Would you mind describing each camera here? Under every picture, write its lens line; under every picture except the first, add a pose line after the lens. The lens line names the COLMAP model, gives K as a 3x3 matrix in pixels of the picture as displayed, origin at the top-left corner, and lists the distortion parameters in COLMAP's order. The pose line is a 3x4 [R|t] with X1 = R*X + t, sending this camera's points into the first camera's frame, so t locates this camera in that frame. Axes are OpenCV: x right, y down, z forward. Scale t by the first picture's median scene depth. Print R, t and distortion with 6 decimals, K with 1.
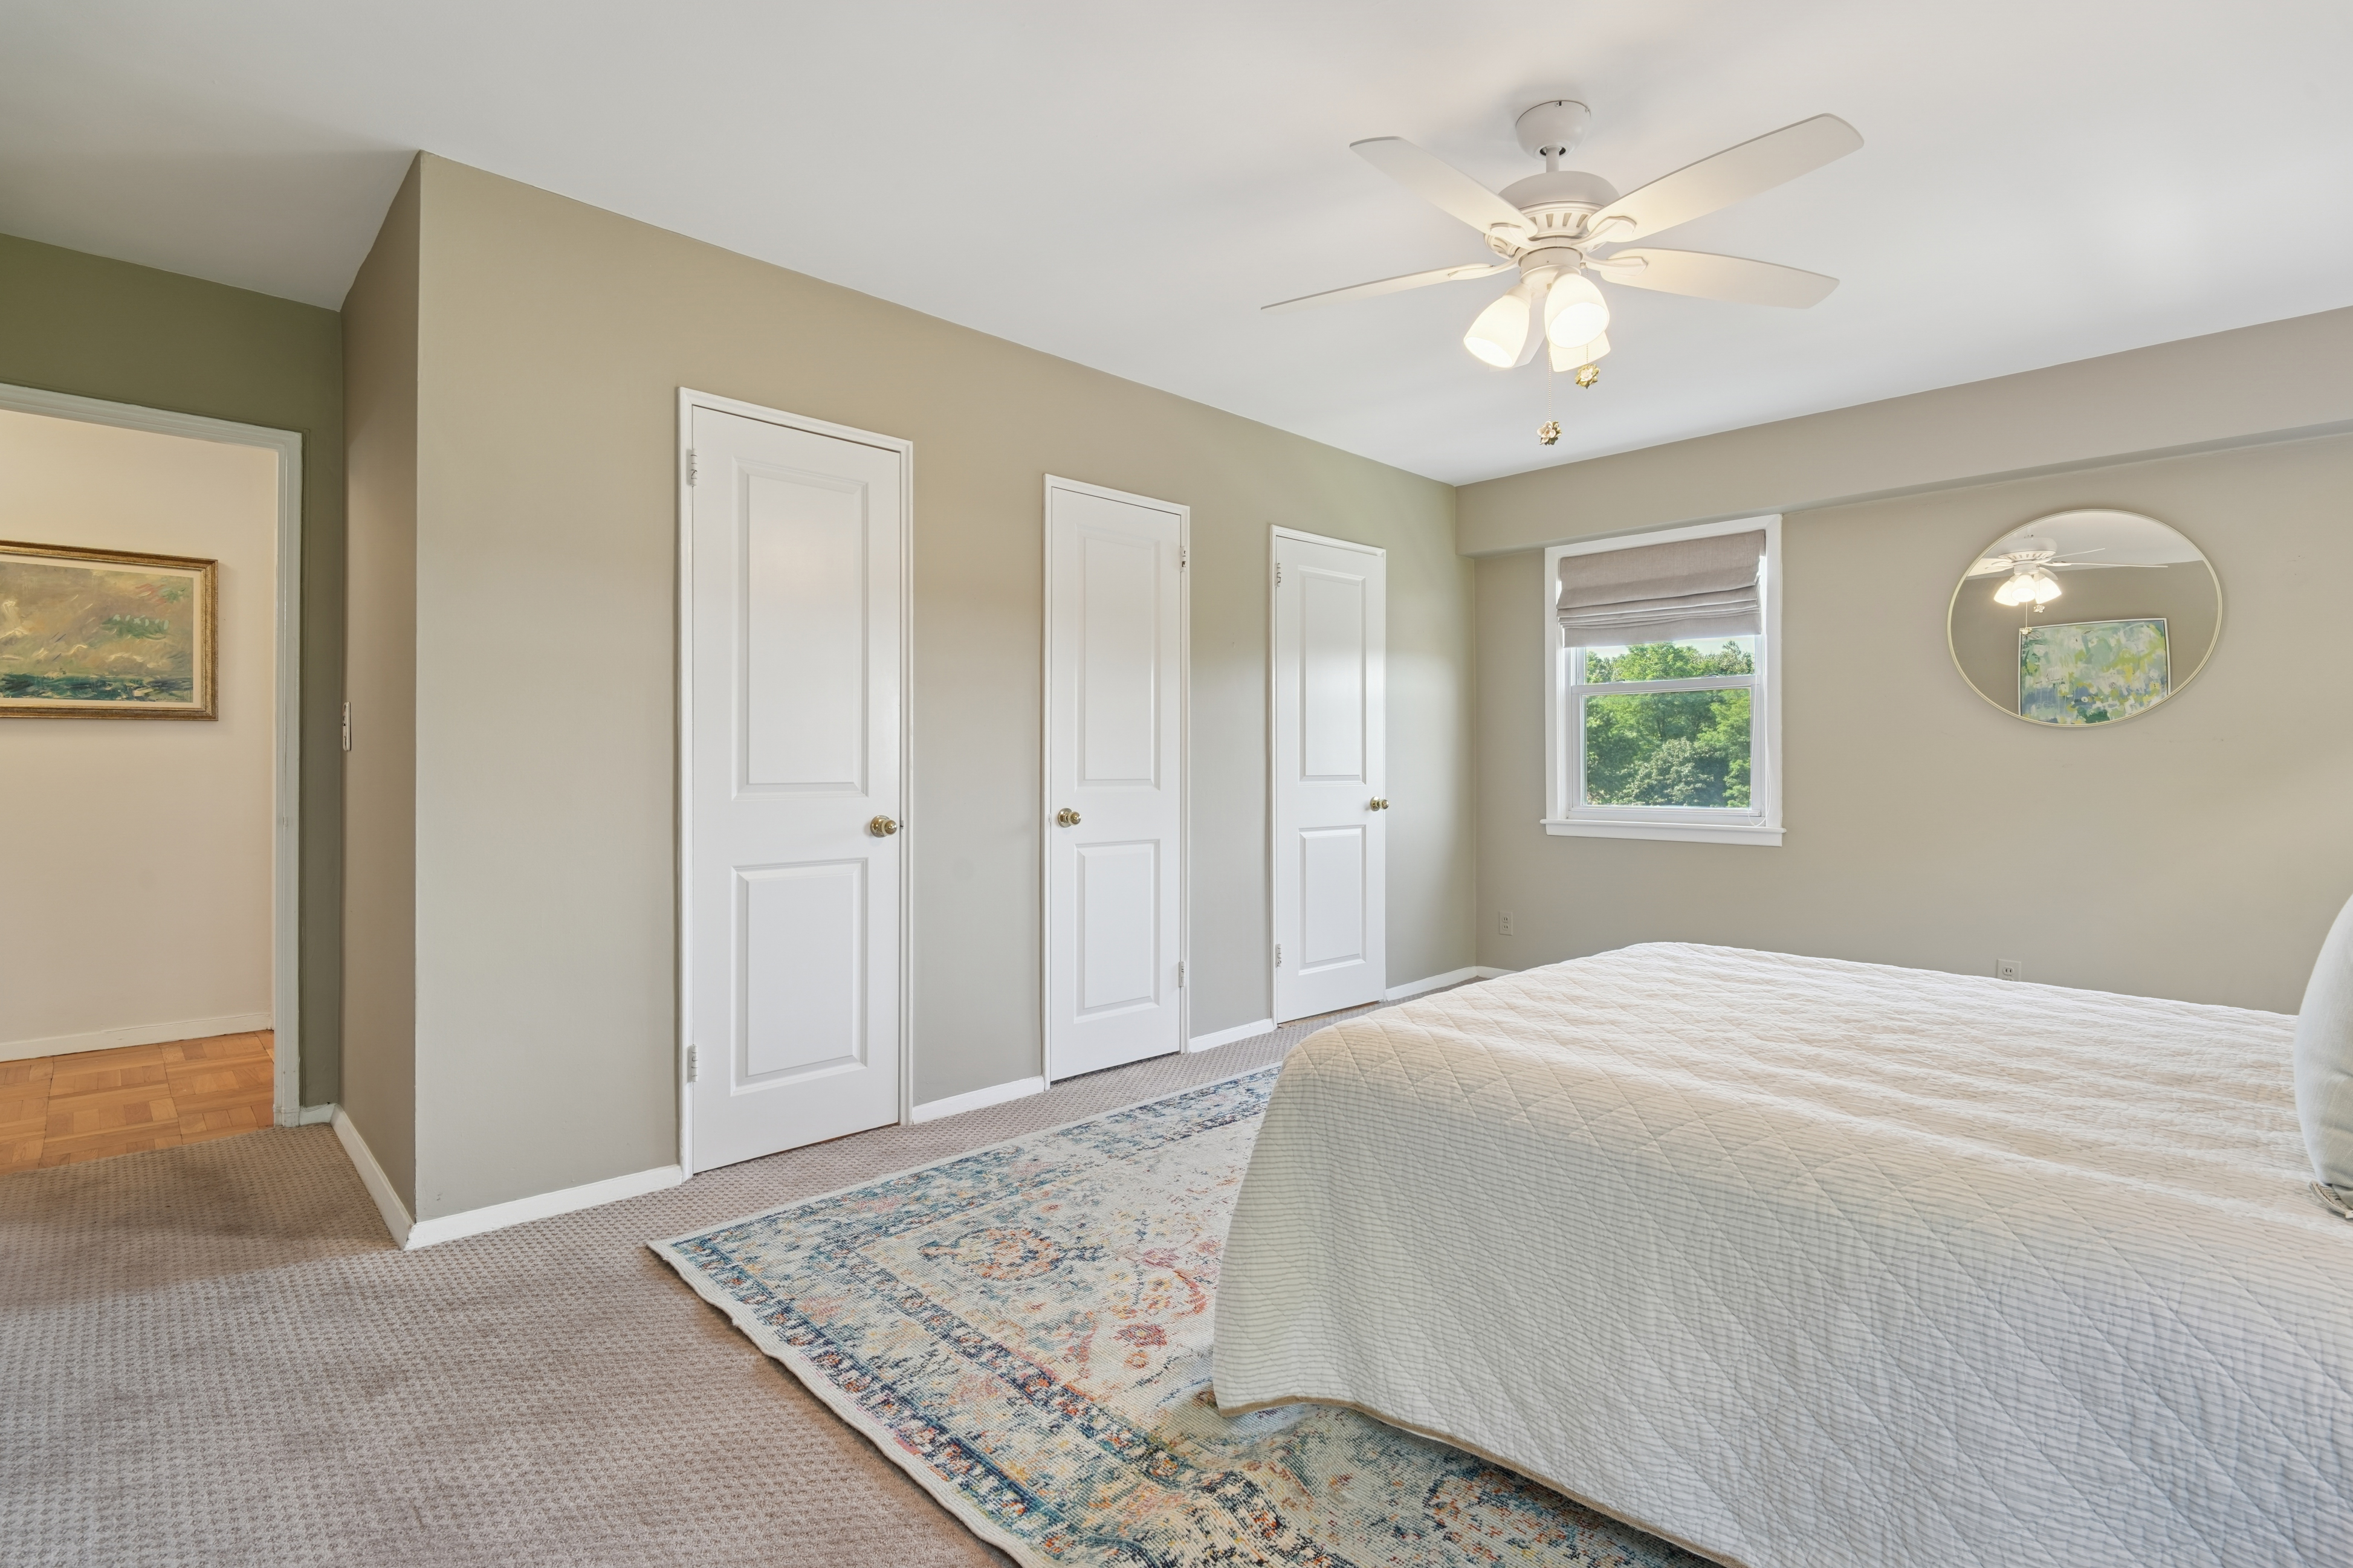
lens RADIAL K [[1102.8, 0, 1177.1], [0, 1102.8, 769.4], [0, 0, 1]] dist [0.001286, -0.004361]
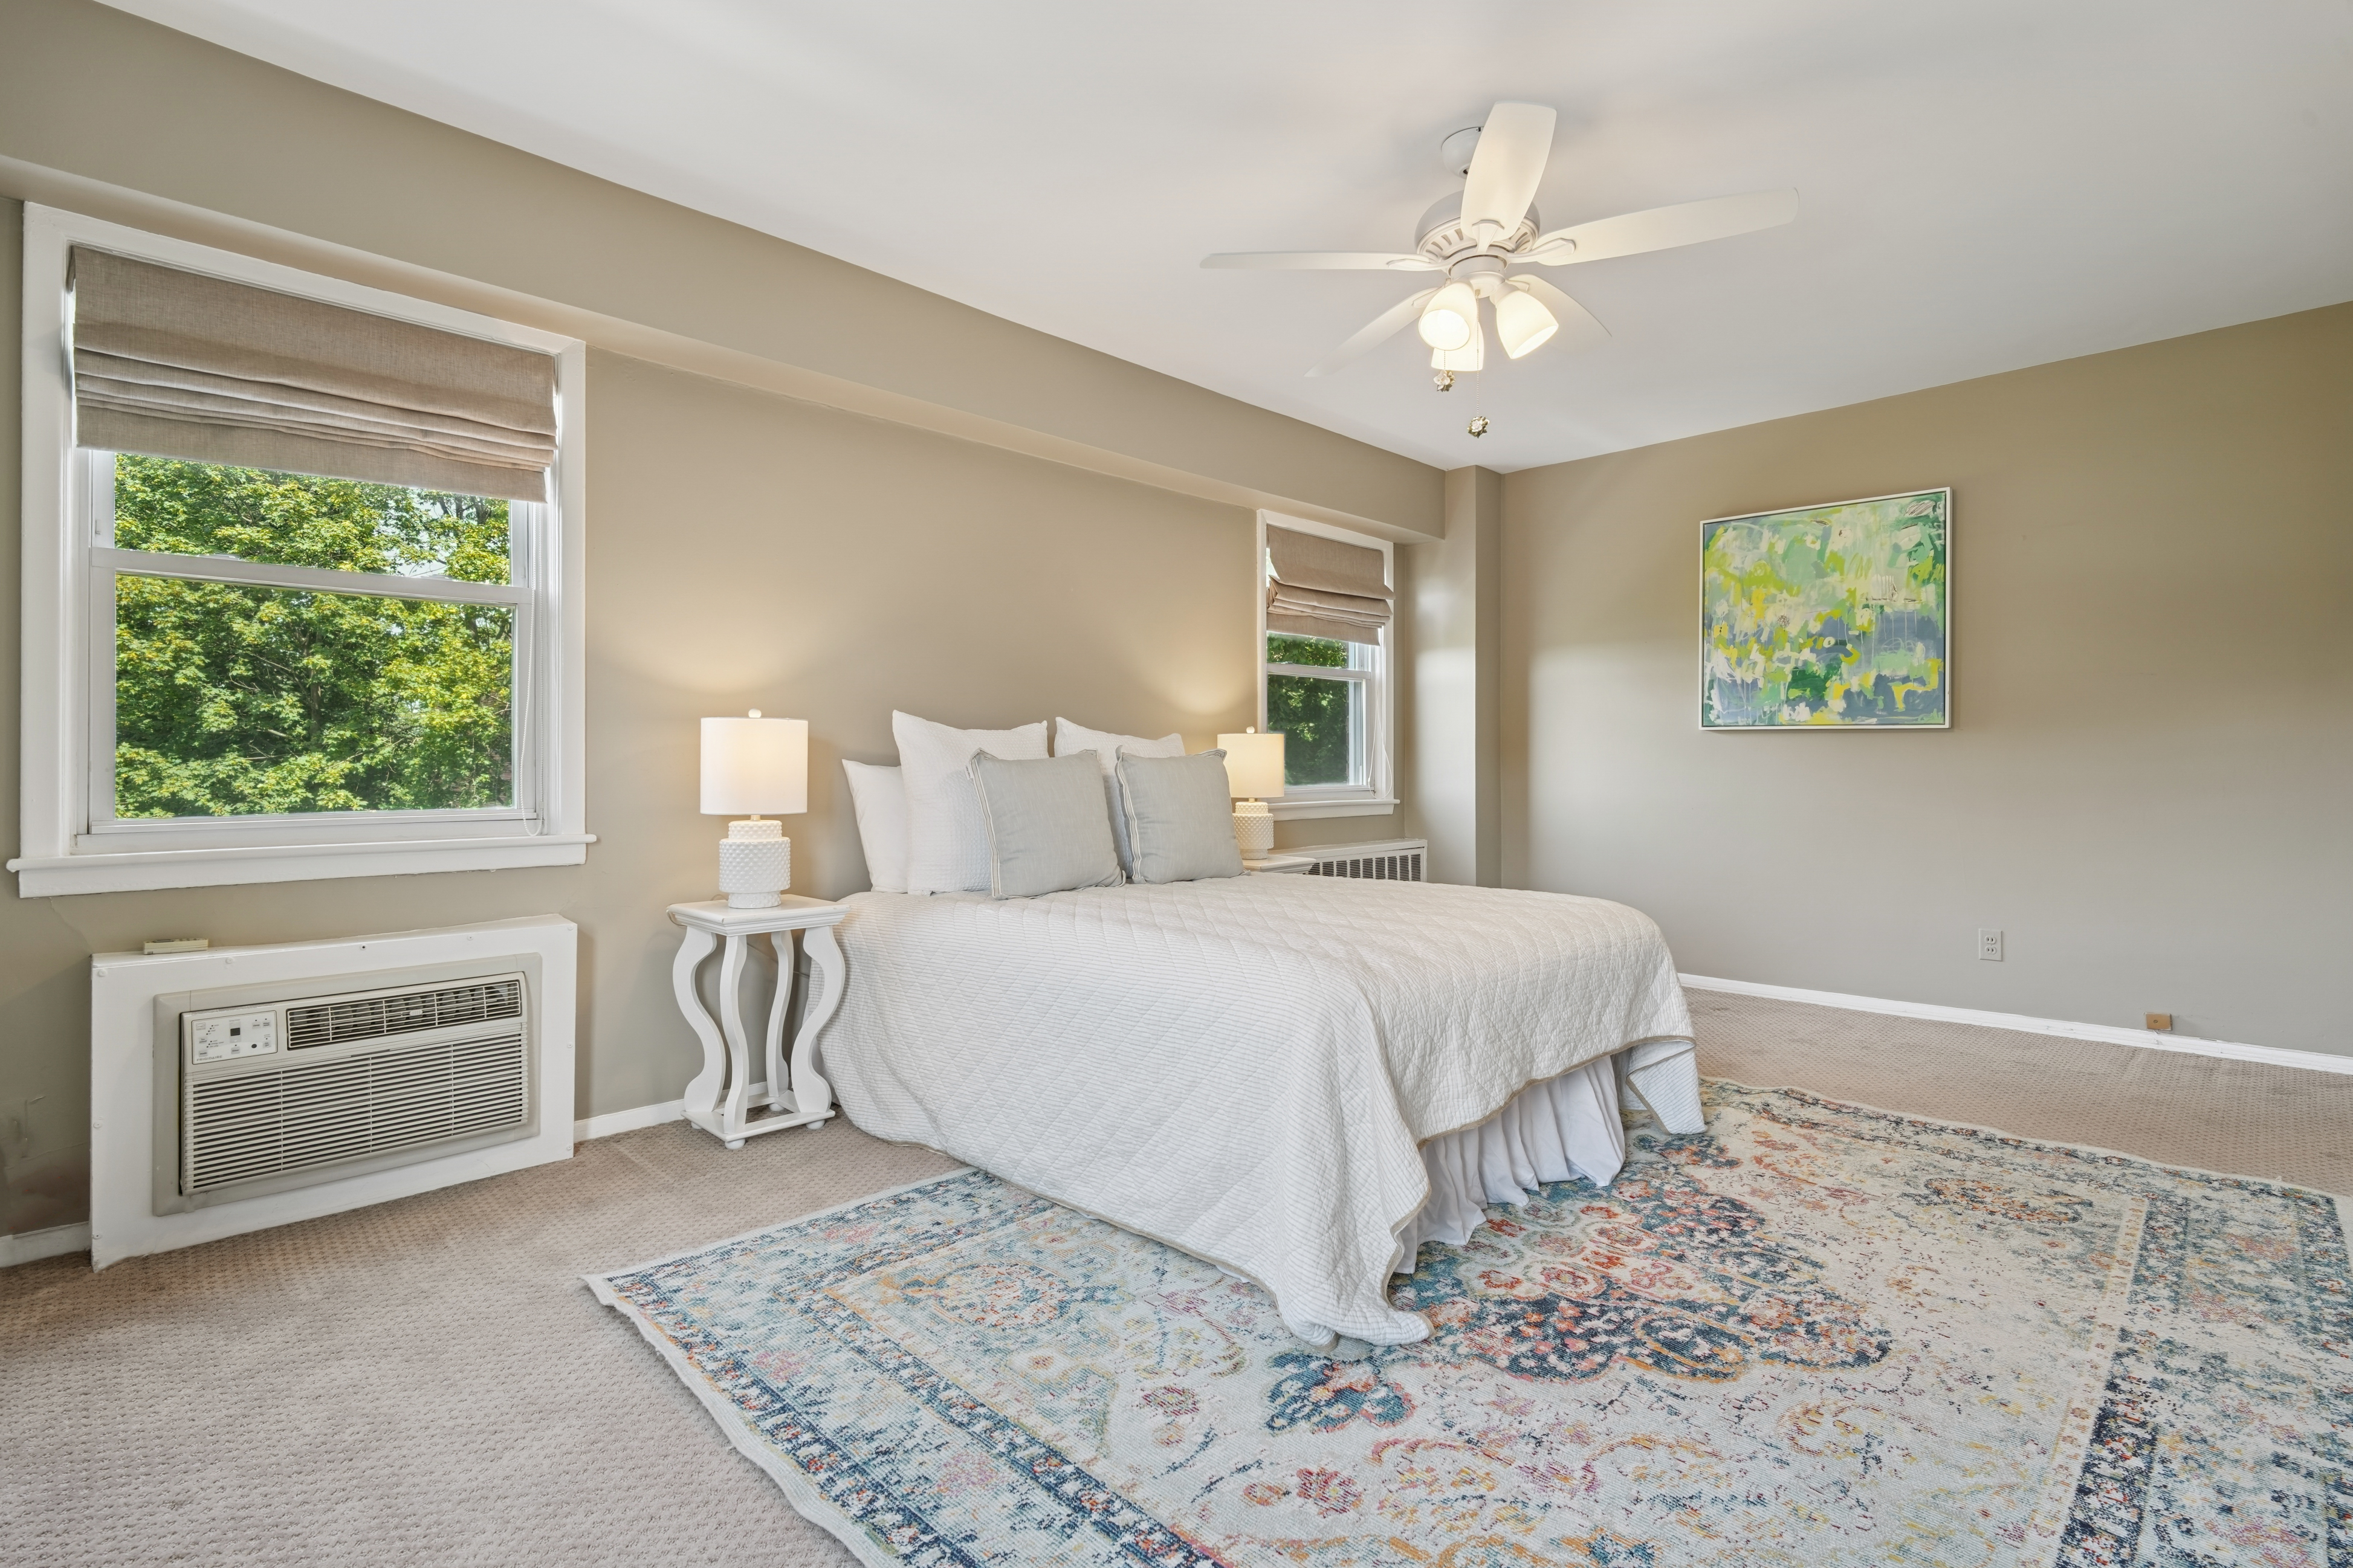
lens RADIAL K [[1102.8, 0, 1182.6], [0, 1102.8, 780.2], [0, 0, 1]] dist [0.001286, -0.004361]
pose [[-0.999791, 0.004060, -0.020031, 0.581447], [0.003791, 0.999903, 0.013437, 0.022584], [0.020083, 0.013359, -0.999709, 1.843772]]
